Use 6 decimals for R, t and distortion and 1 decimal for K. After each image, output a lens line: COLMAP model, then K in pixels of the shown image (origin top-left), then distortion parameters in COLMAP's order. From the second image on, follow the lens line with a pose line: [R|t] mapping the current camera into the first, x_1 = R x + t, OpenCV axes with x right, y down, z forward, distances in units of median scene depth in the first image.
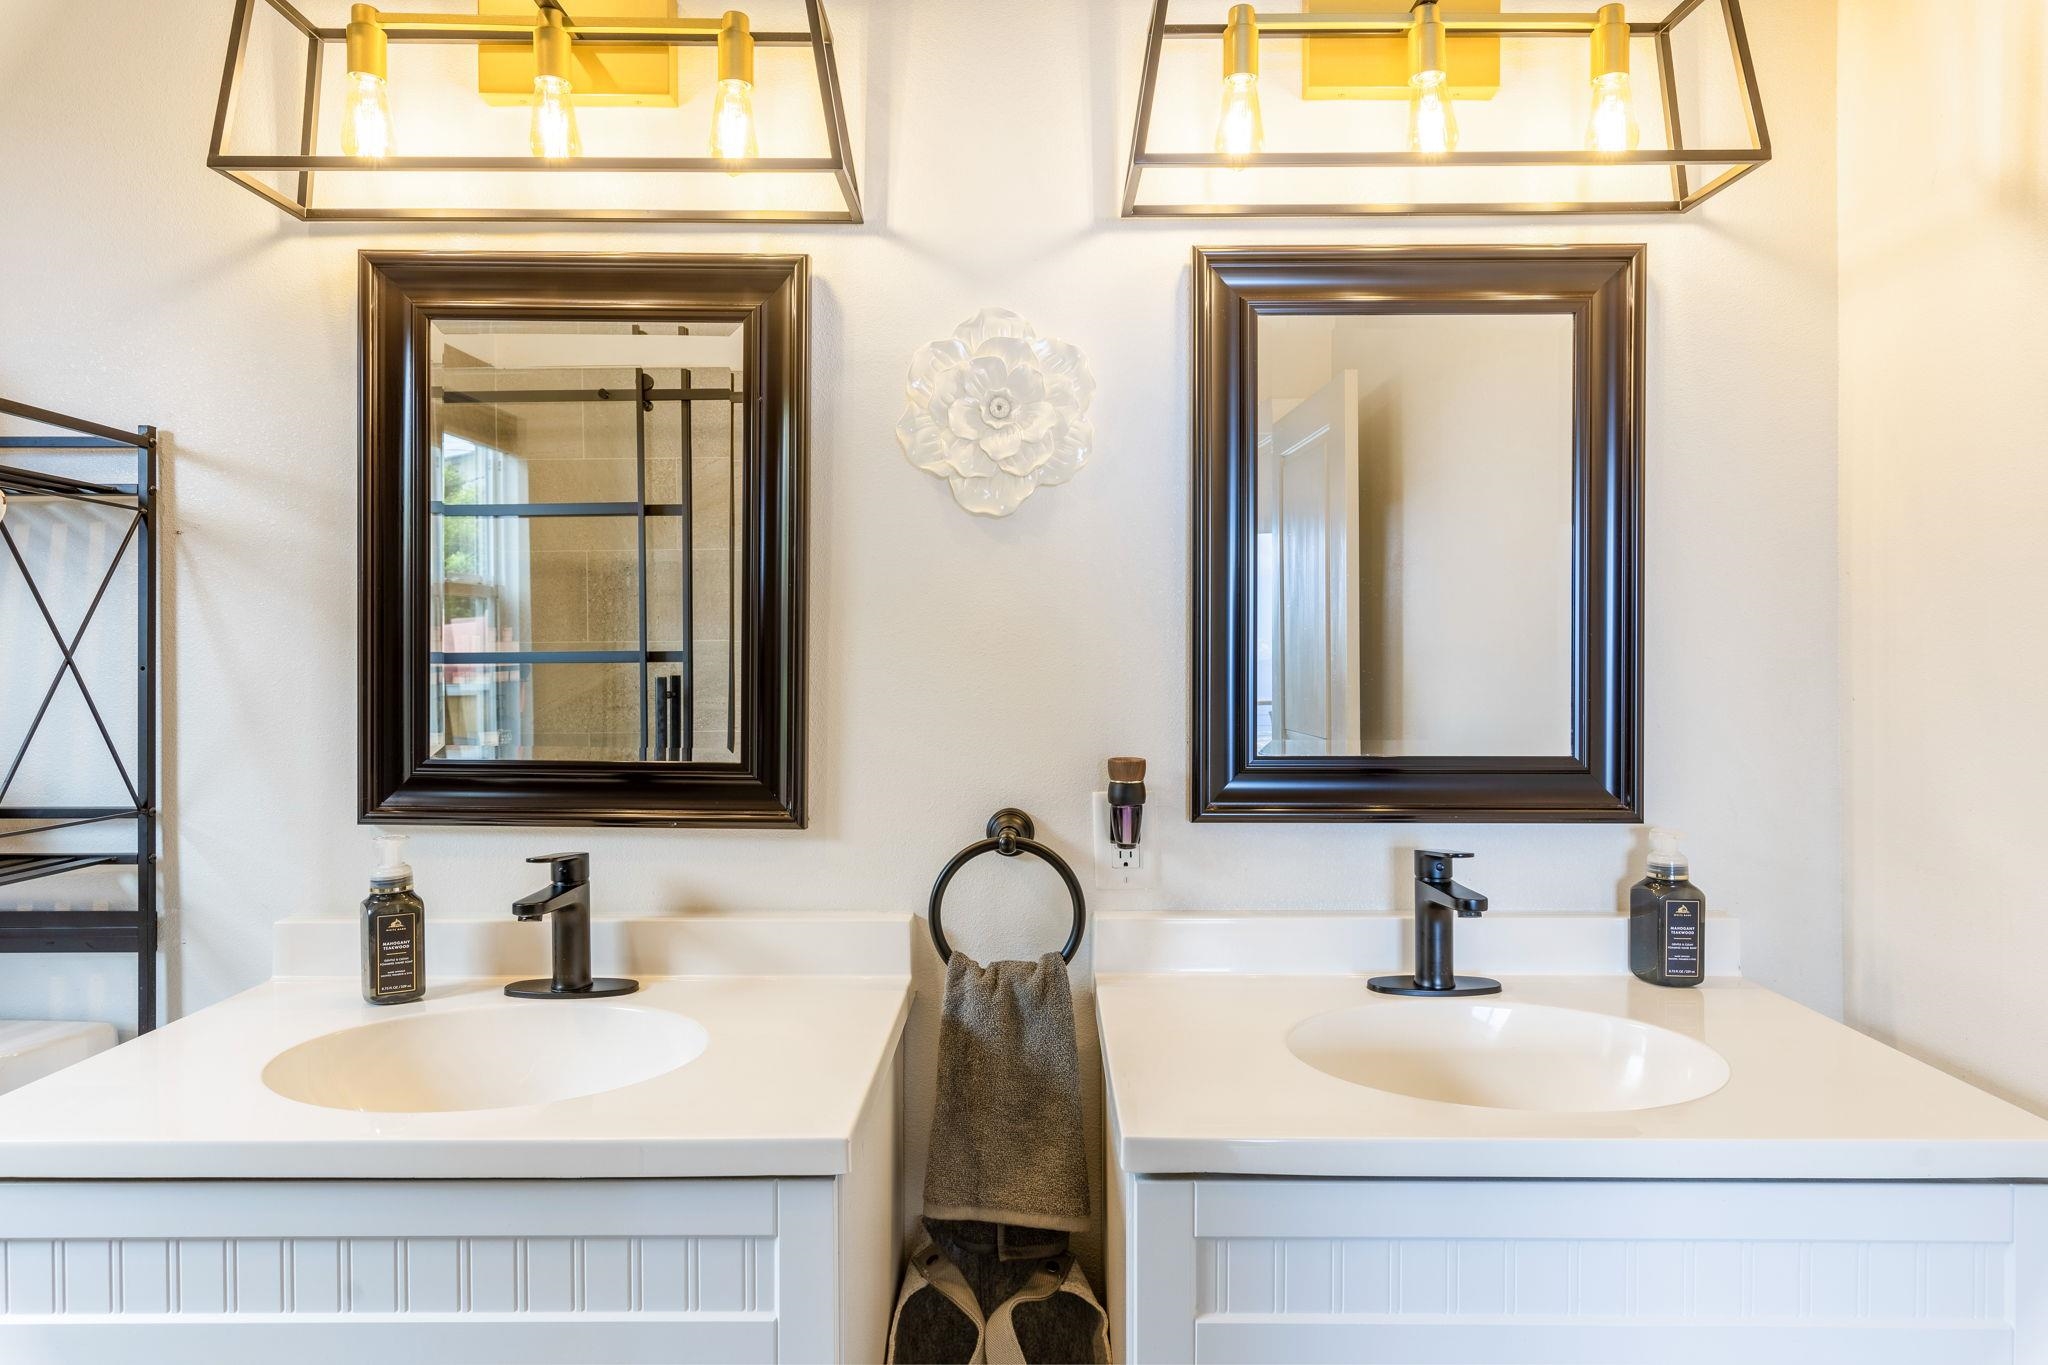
lens RADIAL K [[1123.2, 0, 1030.0], [0, 1123.2, 678.1], [0, 0, 1]] dist [-0.001396, 0.002159]
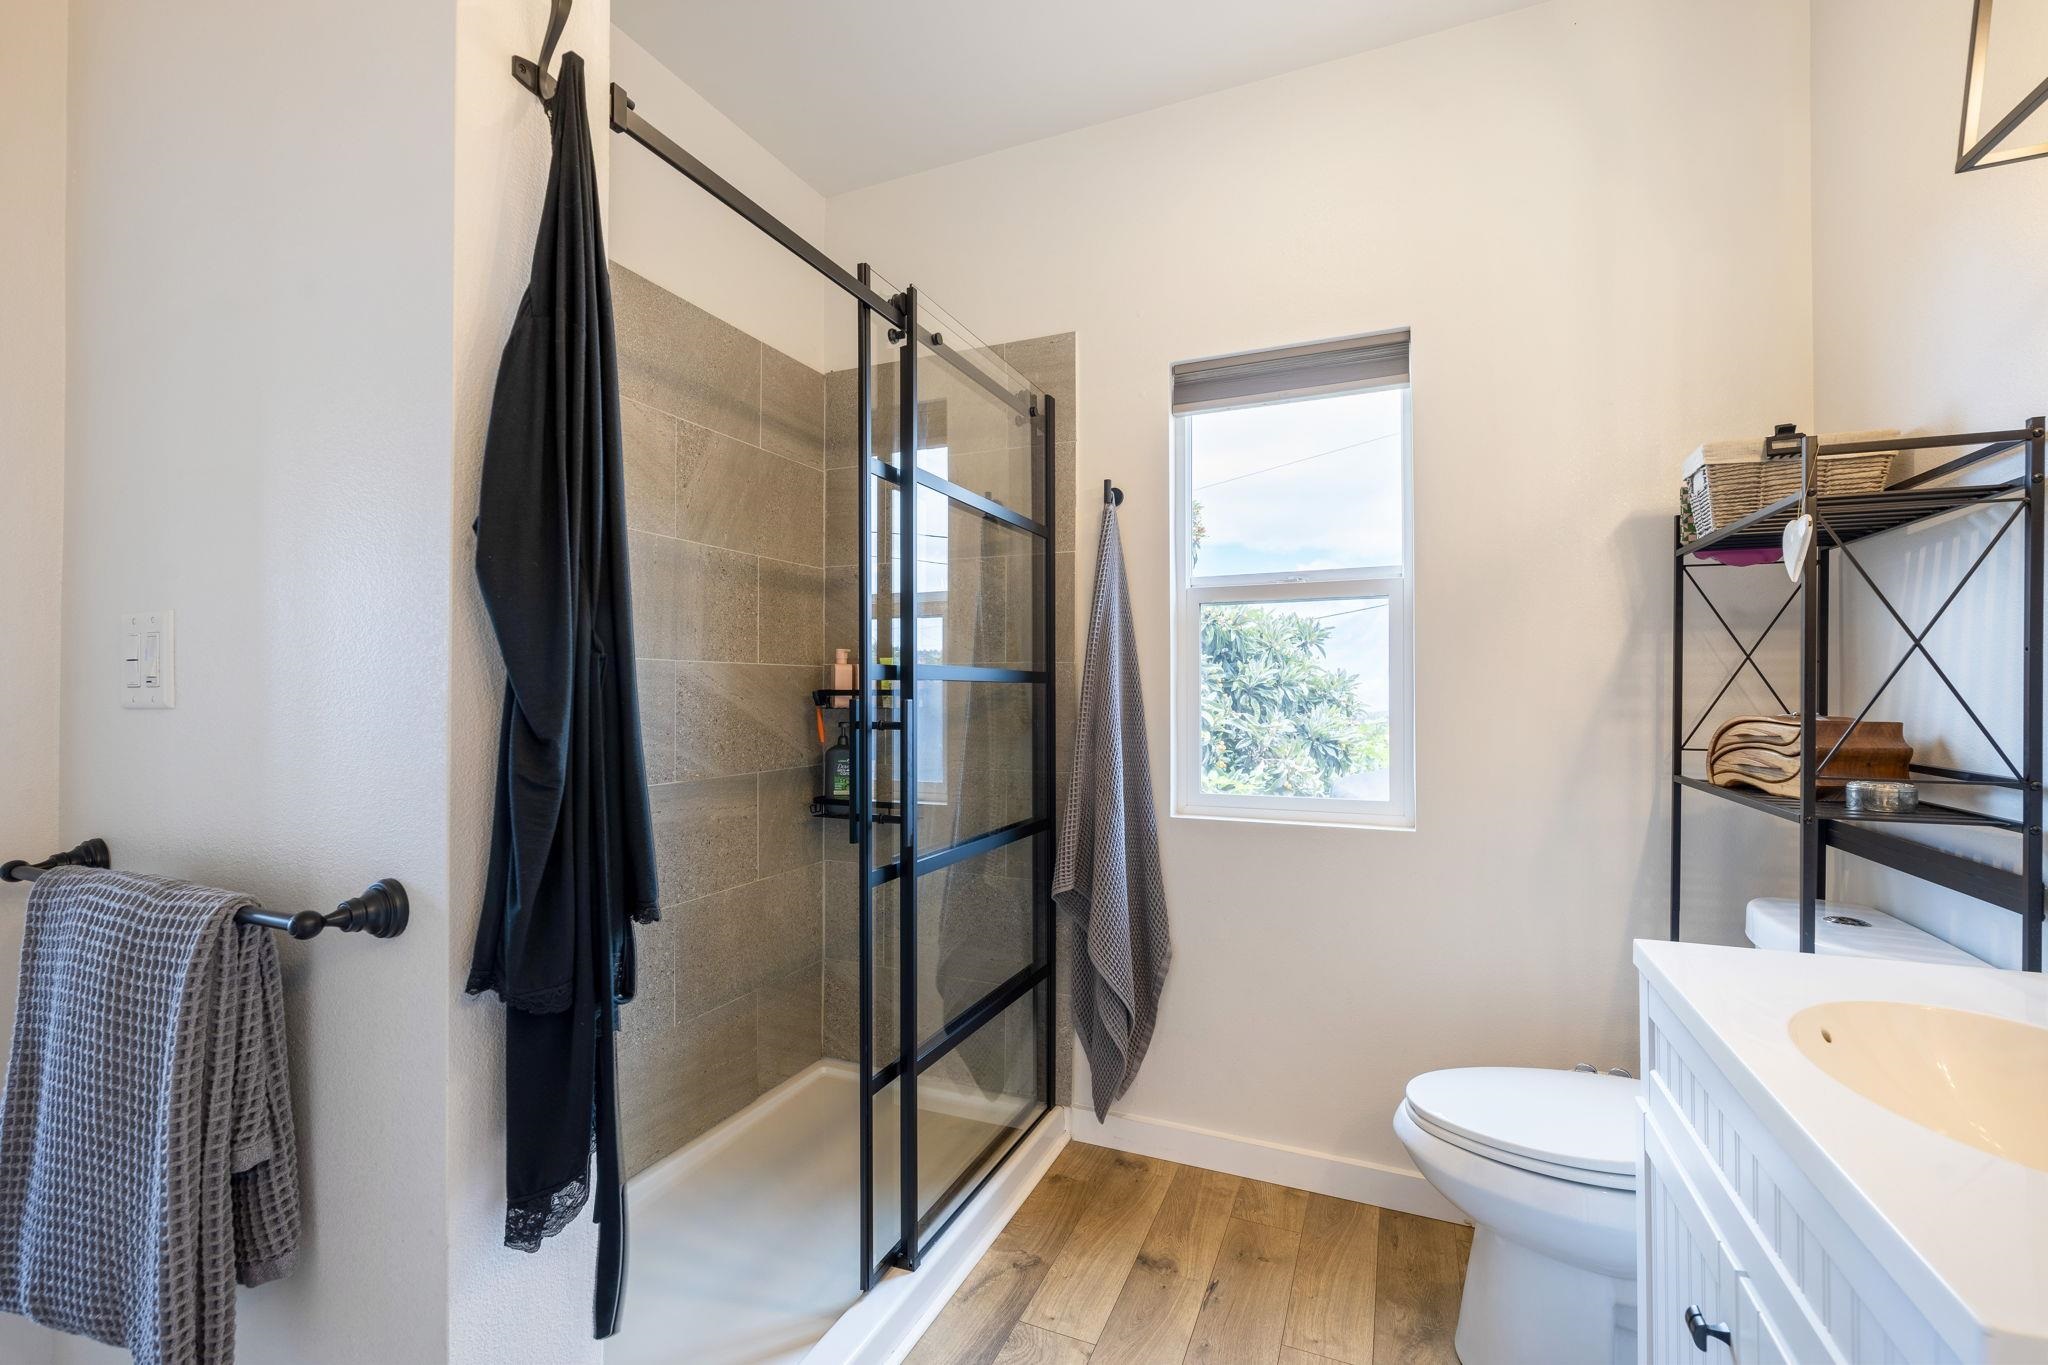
lens RADIAL K [[873.2, 0, 1031.4], [0, 873.2, 689.0], [0, 0, 1]] dist [-0.002301, -0.000883]
pose [[-0.400238, 0.001650, -0.916410, 0.339623], [-0.007314, 0.999961, 0.004994, 0.032630], [0.916382, 0.008701, -0.400210, 0.476605]]
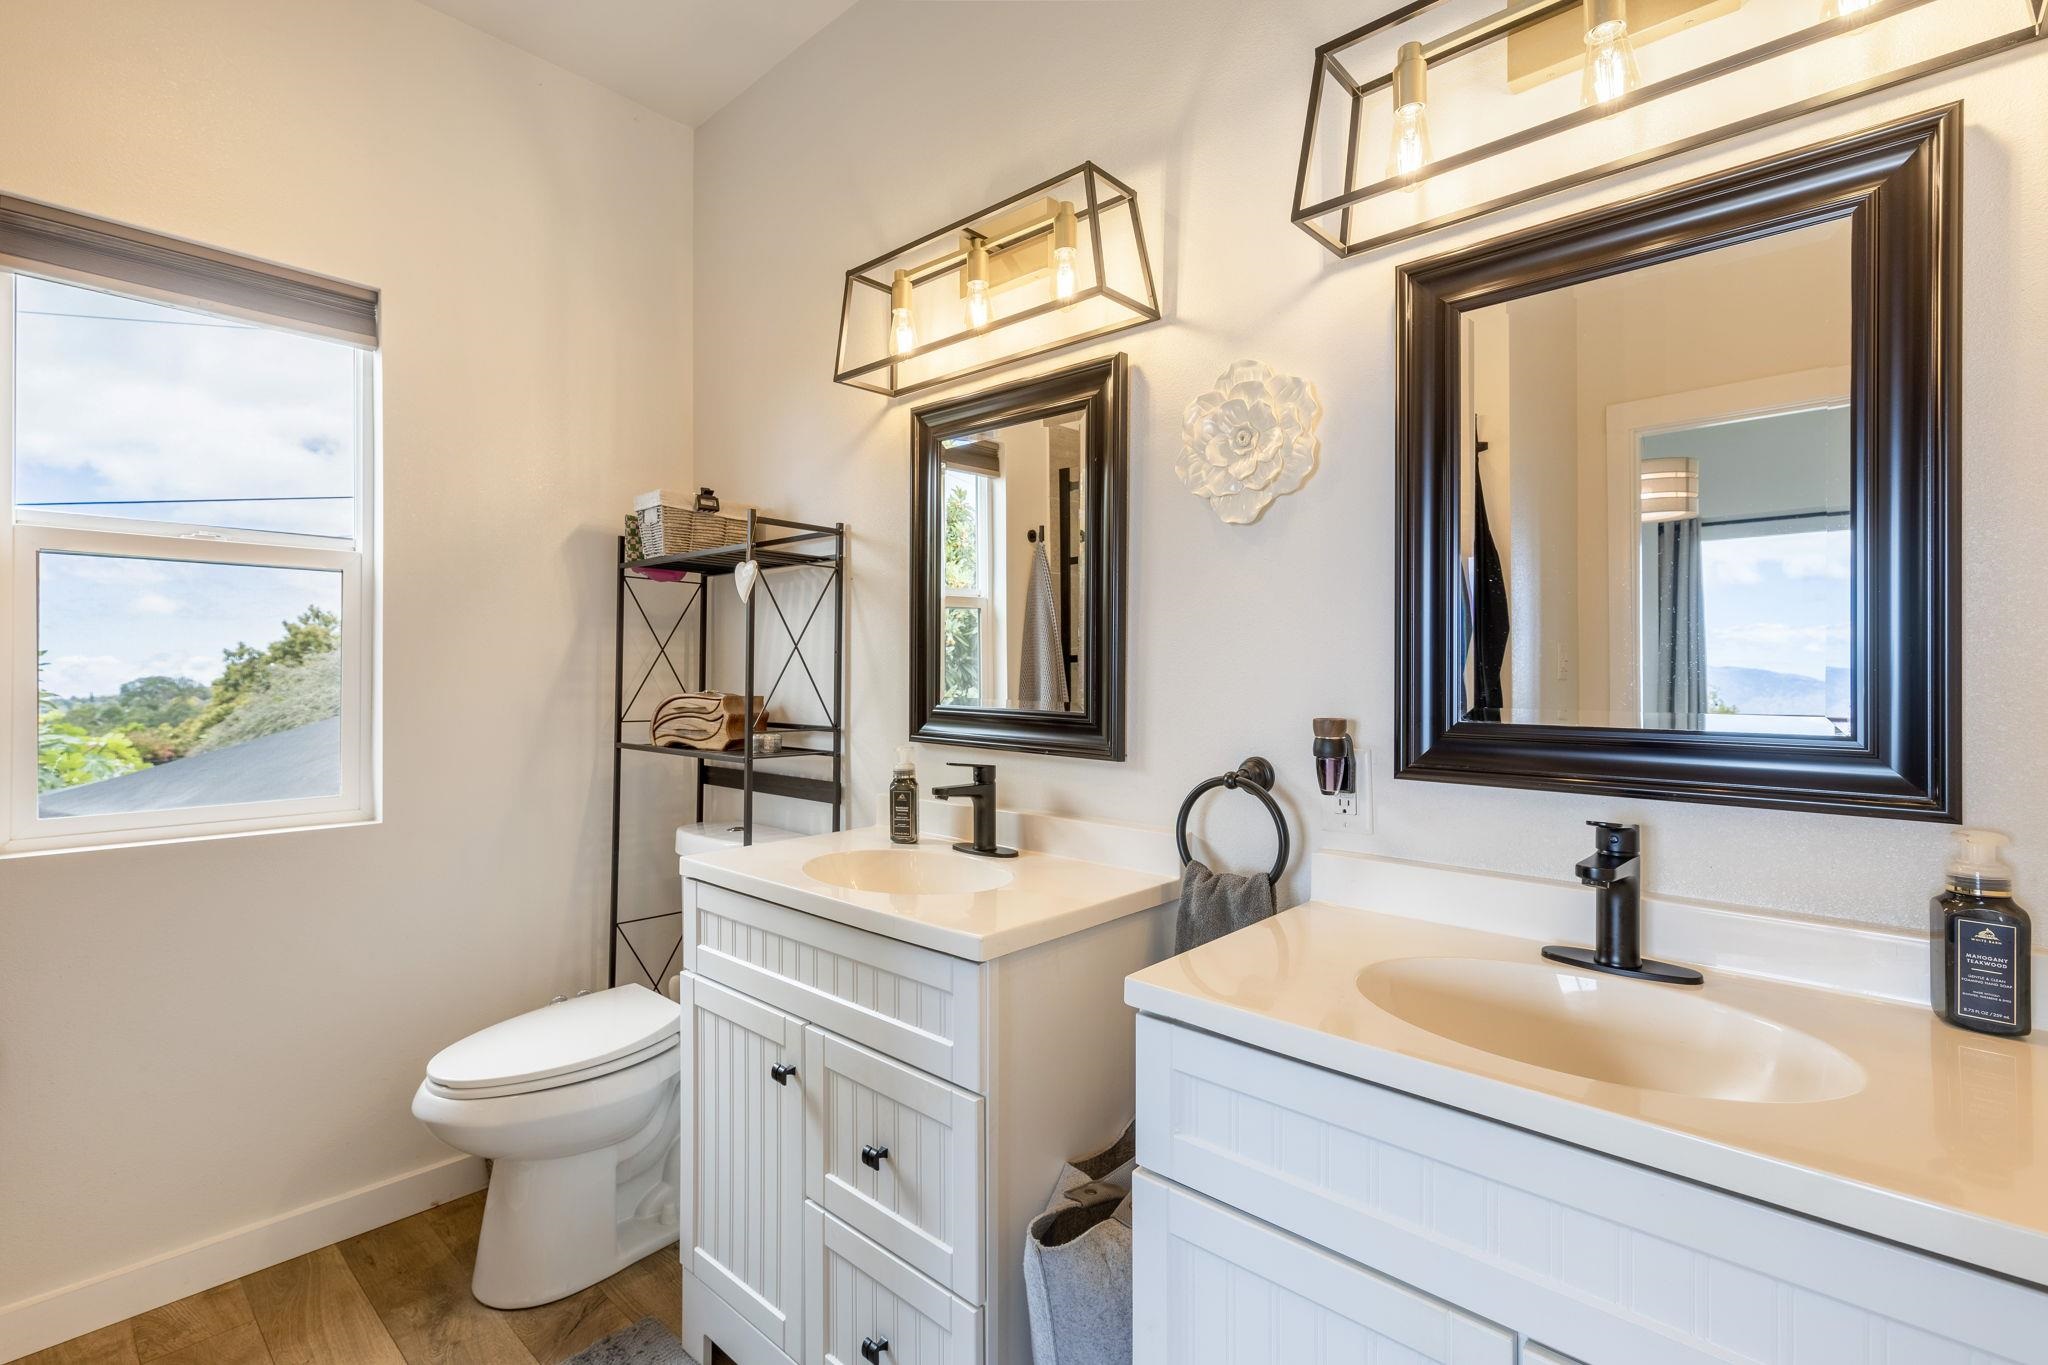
lens RADIAL K [[940.6, 0, 1022.3], [0, 940.6, 676.2], [0, 0, 1]] dist [0.005977, 0.000573]
pose [[0.737377, 0.005594, -0.675458, 0.510109], [-0.013096, 0.999896, -0.006016, 0.037326], [0.675354, 0.013282, 0.737374, 0.052855]]
